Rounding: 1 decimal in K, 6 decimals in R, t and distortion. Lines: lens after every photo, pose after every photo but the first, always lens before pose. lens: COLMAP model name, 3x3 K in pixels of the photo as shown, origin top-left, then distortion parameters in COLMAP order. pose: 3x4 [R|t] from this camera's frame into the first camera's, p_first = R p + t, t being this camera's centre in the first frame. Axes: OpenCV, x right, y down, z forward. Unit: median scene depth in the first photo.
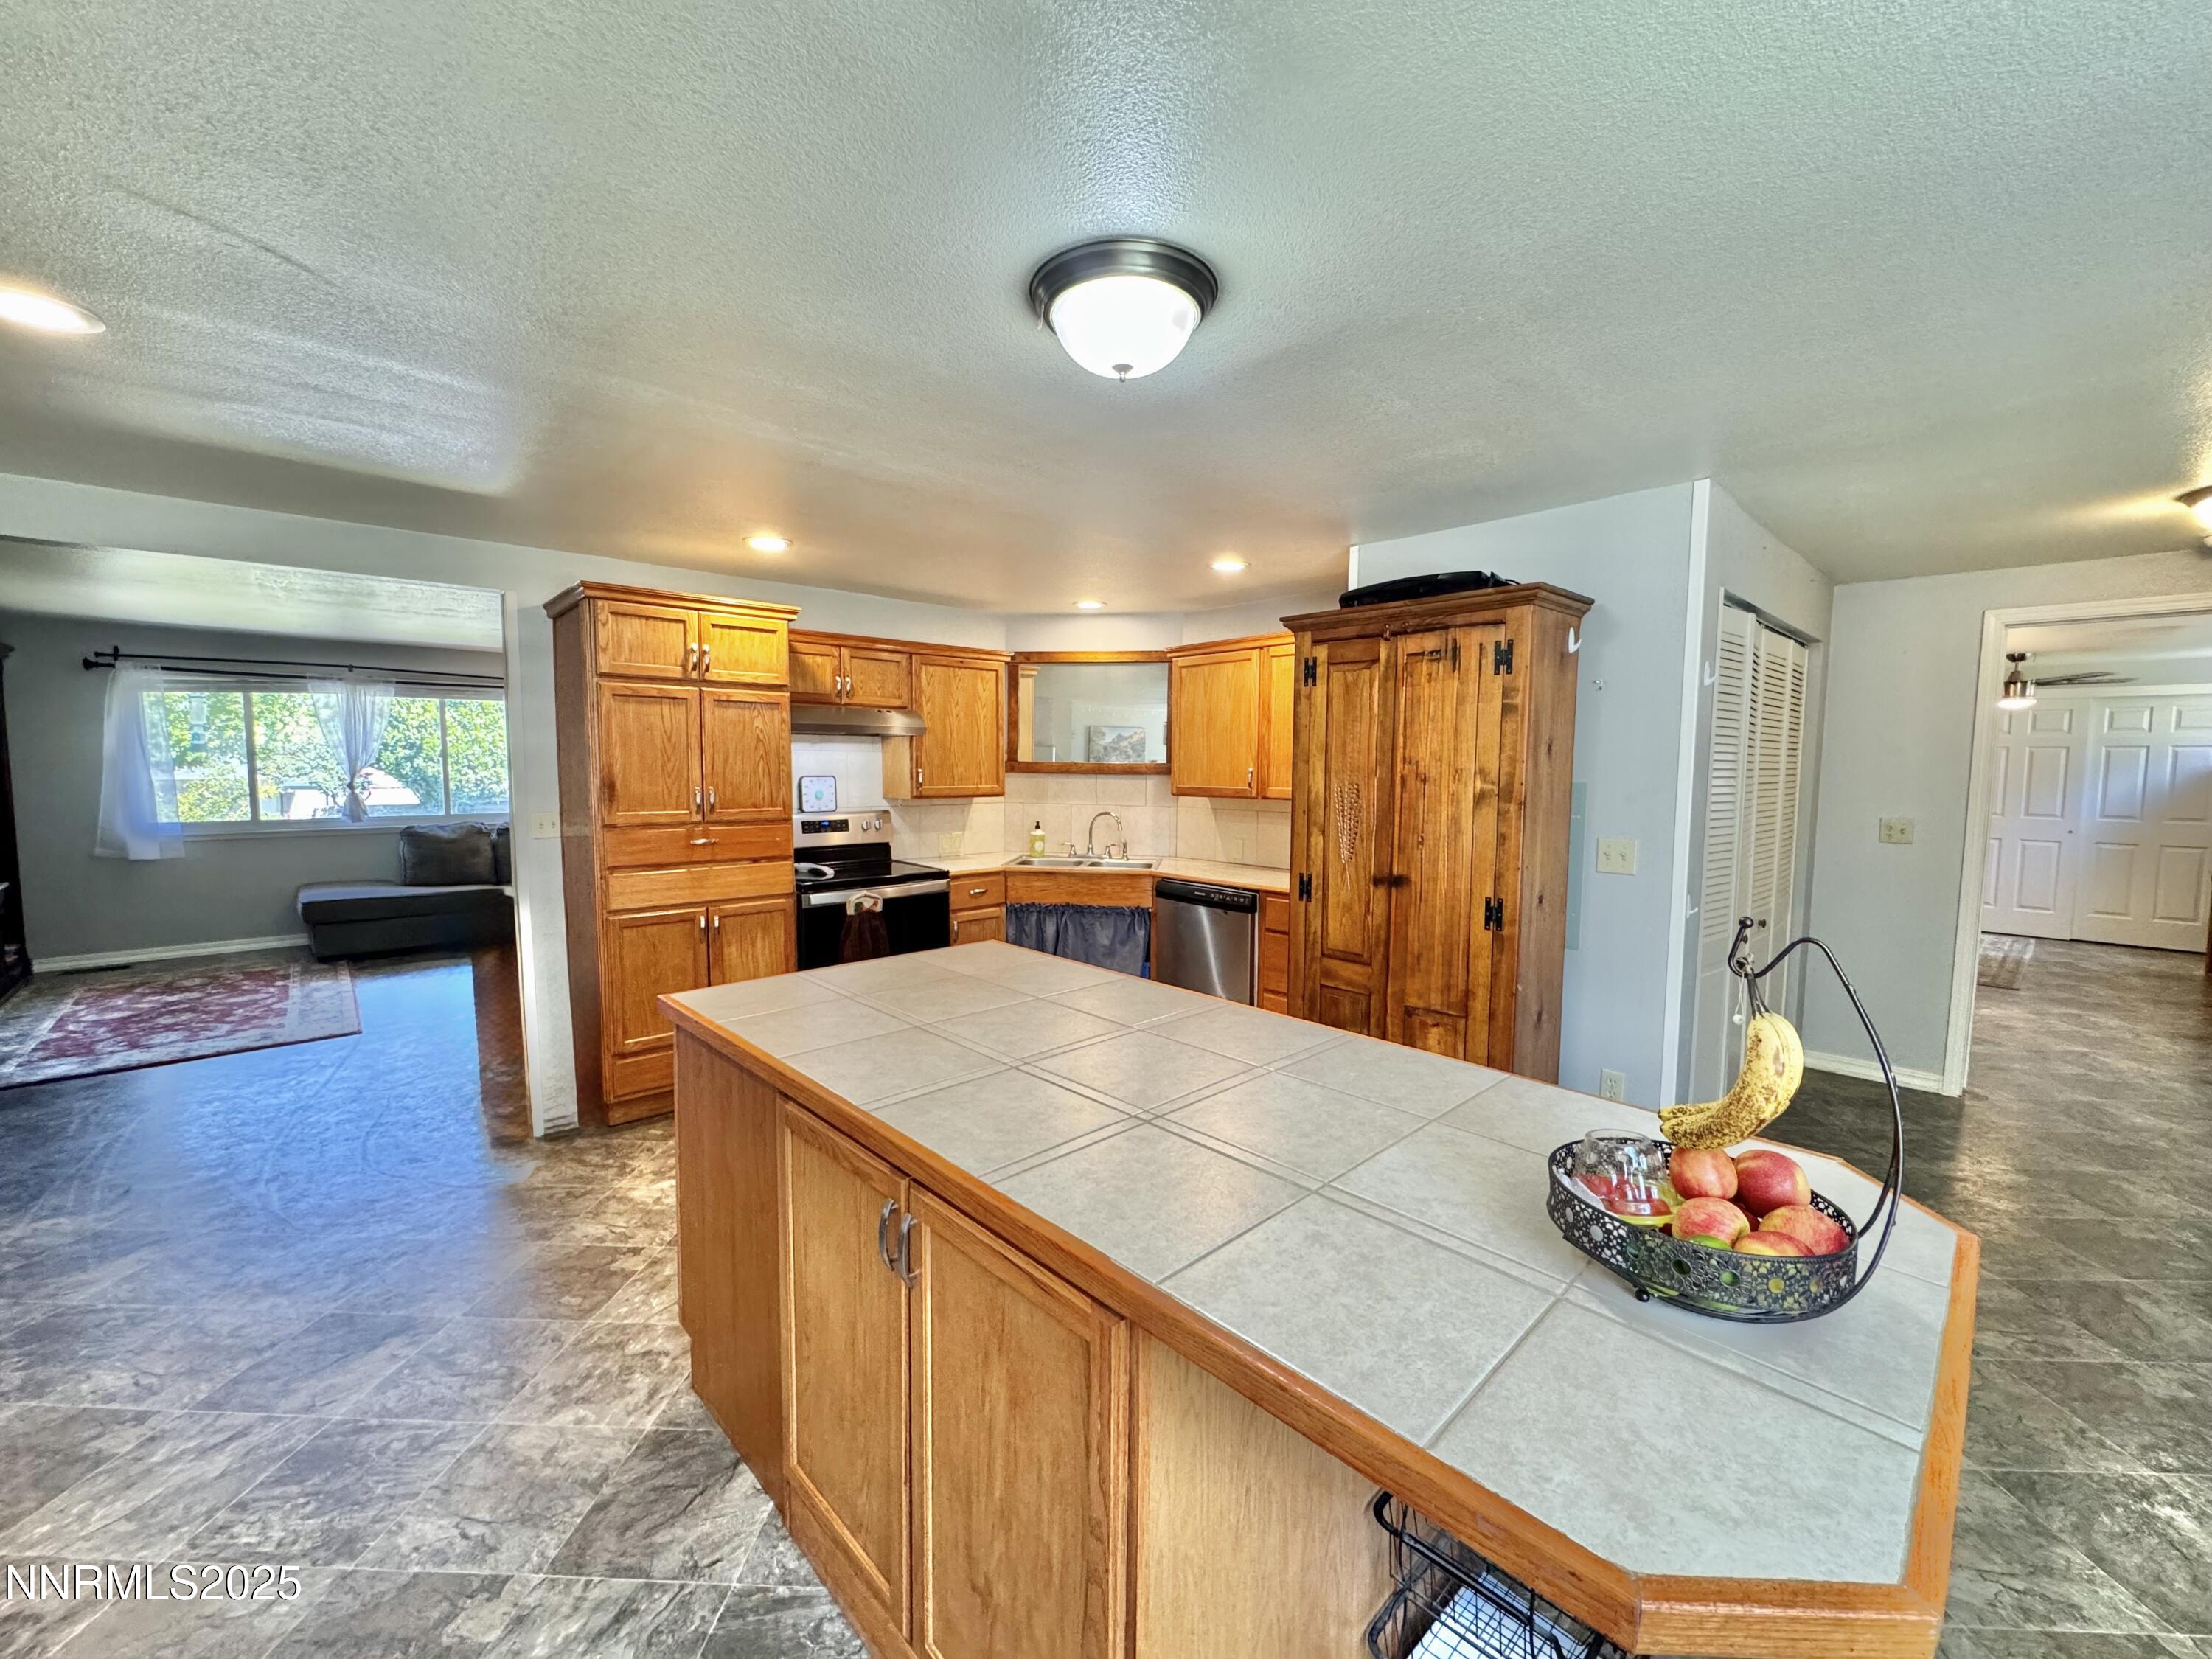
lens RADIAL K [[881.9, 0, 1103.0], [0, 881.9, 828.8], [0, 0, 1]] dist [-0.000822, 0.000055]
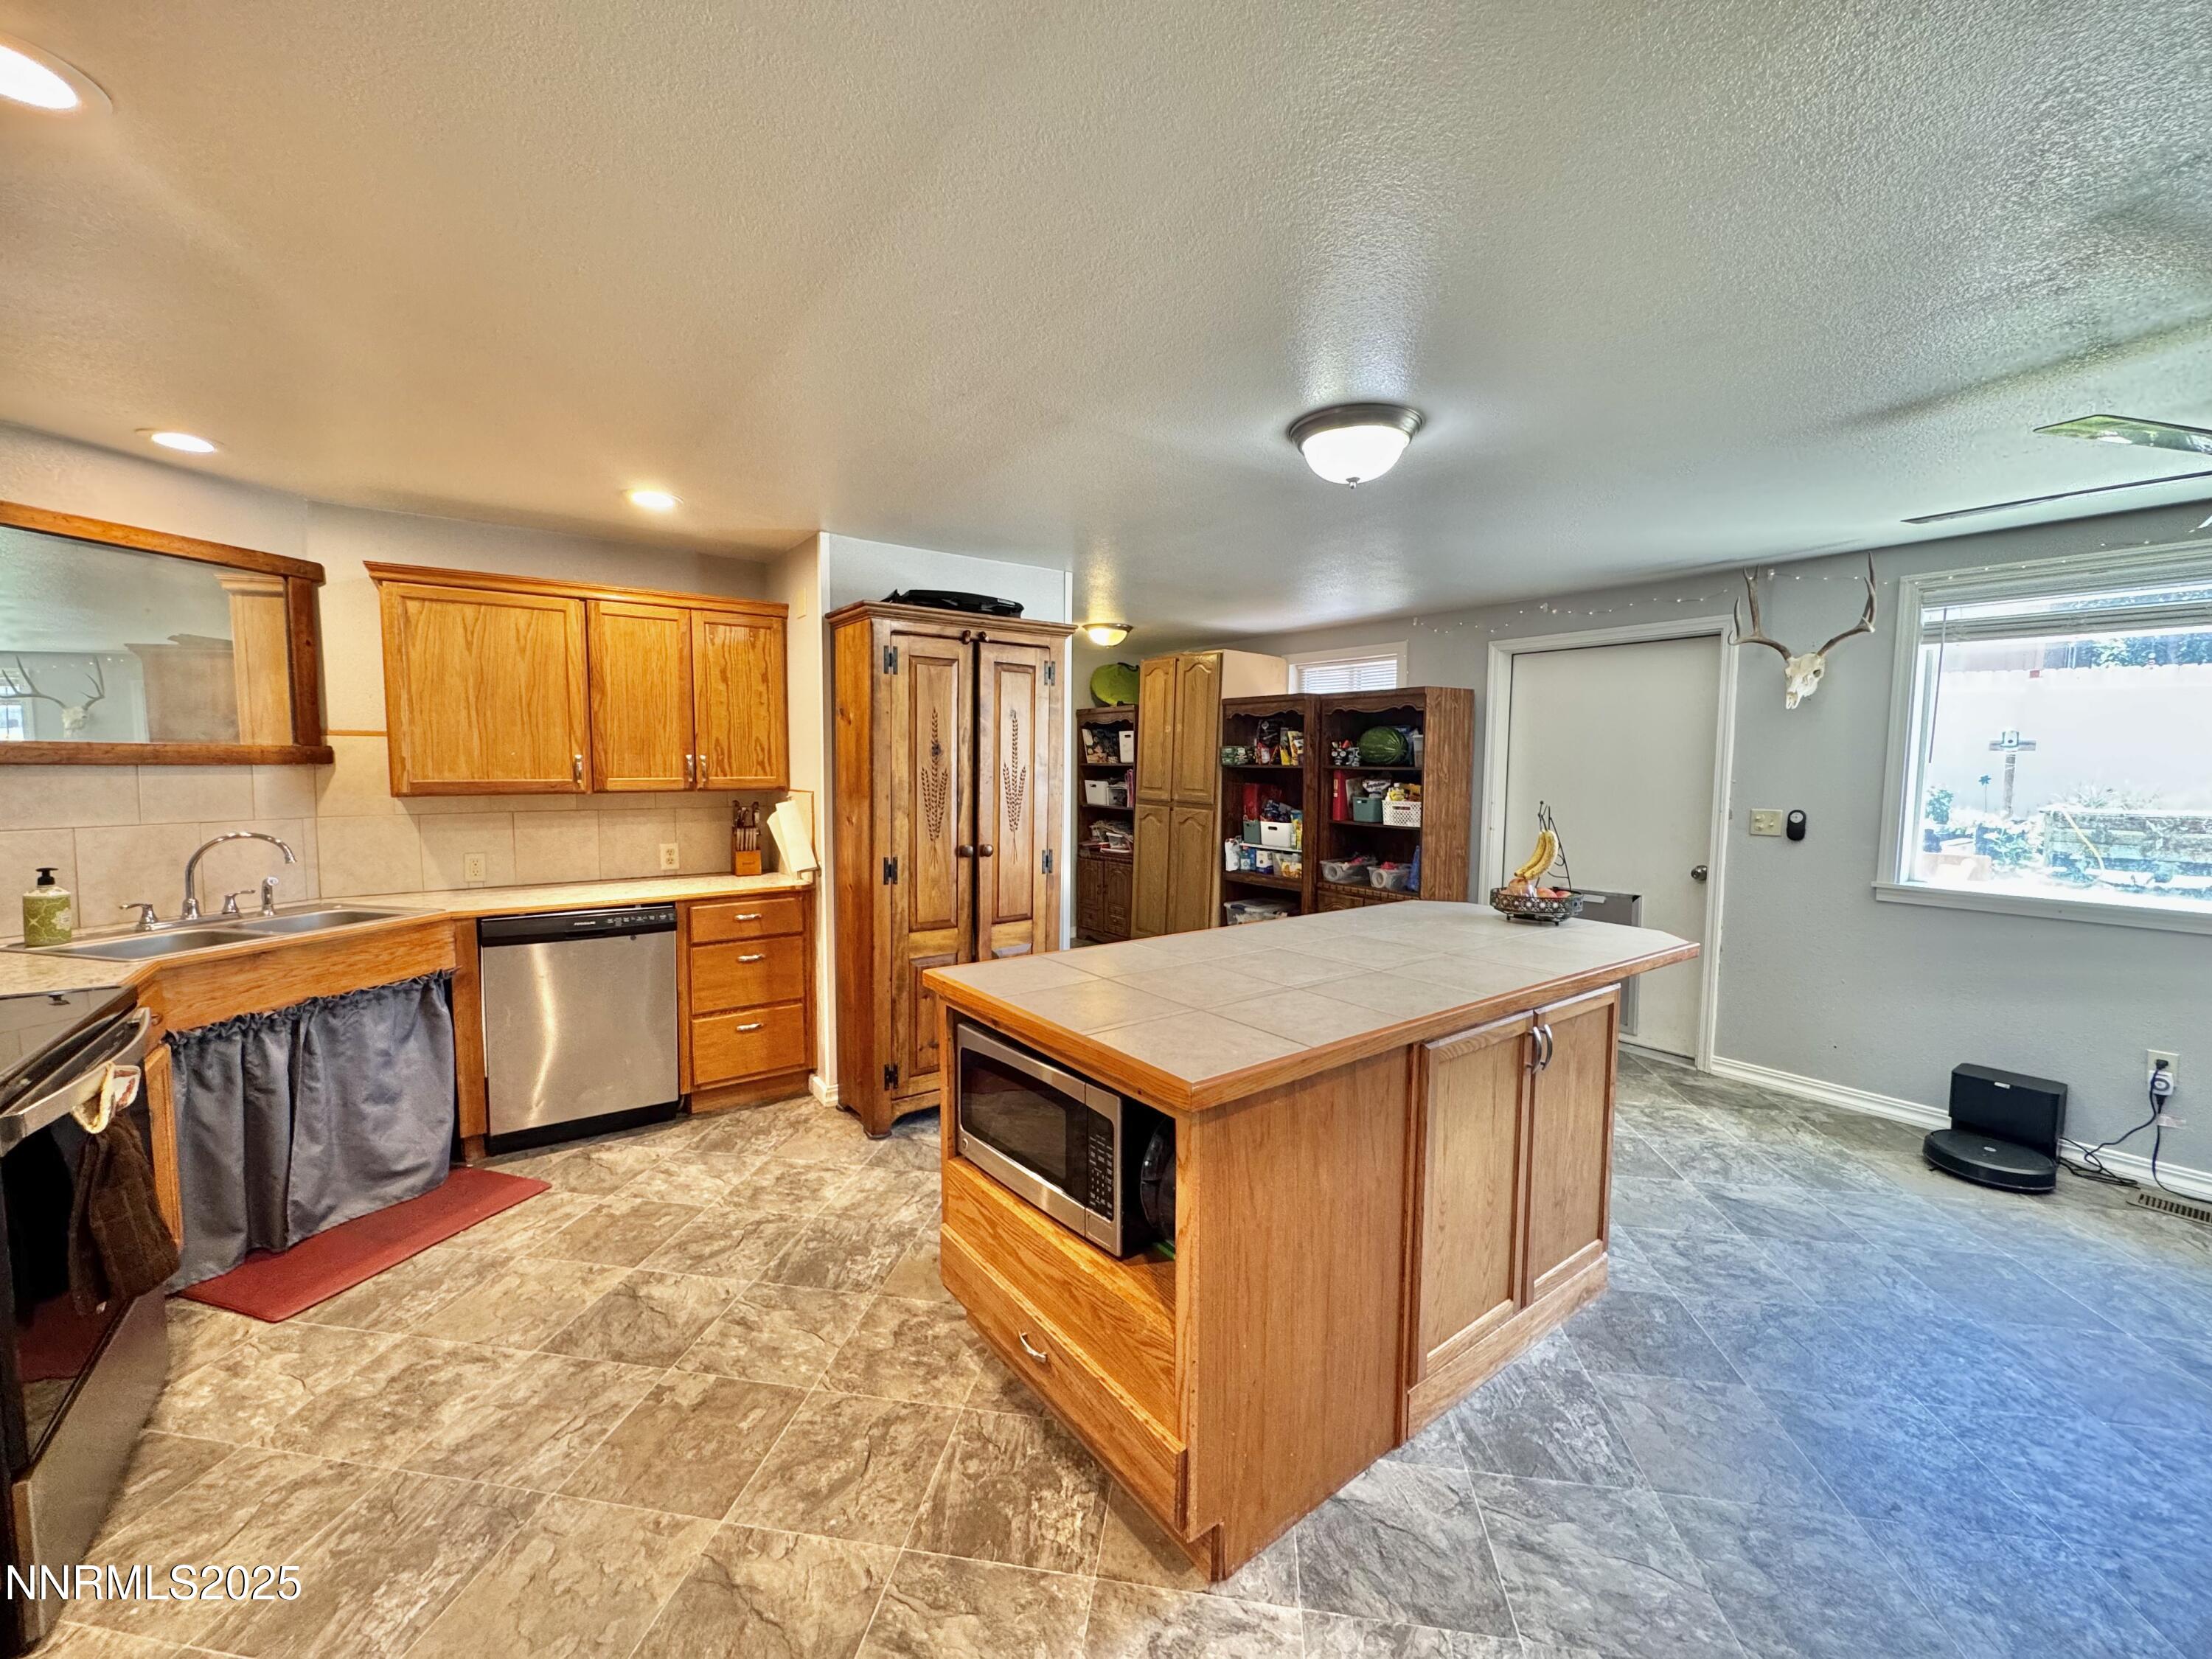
lens RADIAL K [[881.9, 0, 1106.5], [0, 881.9, 823.2], [0, 0, 1]] dist [-0.000822, 0.000055]
pose [[0.116653, -0.080327, 0.989919, -1.236409], [0.066870, 0.995097, 0.072867, -0.076051], [-0.990919, 0.057696, 0.121453, 1.025211]]
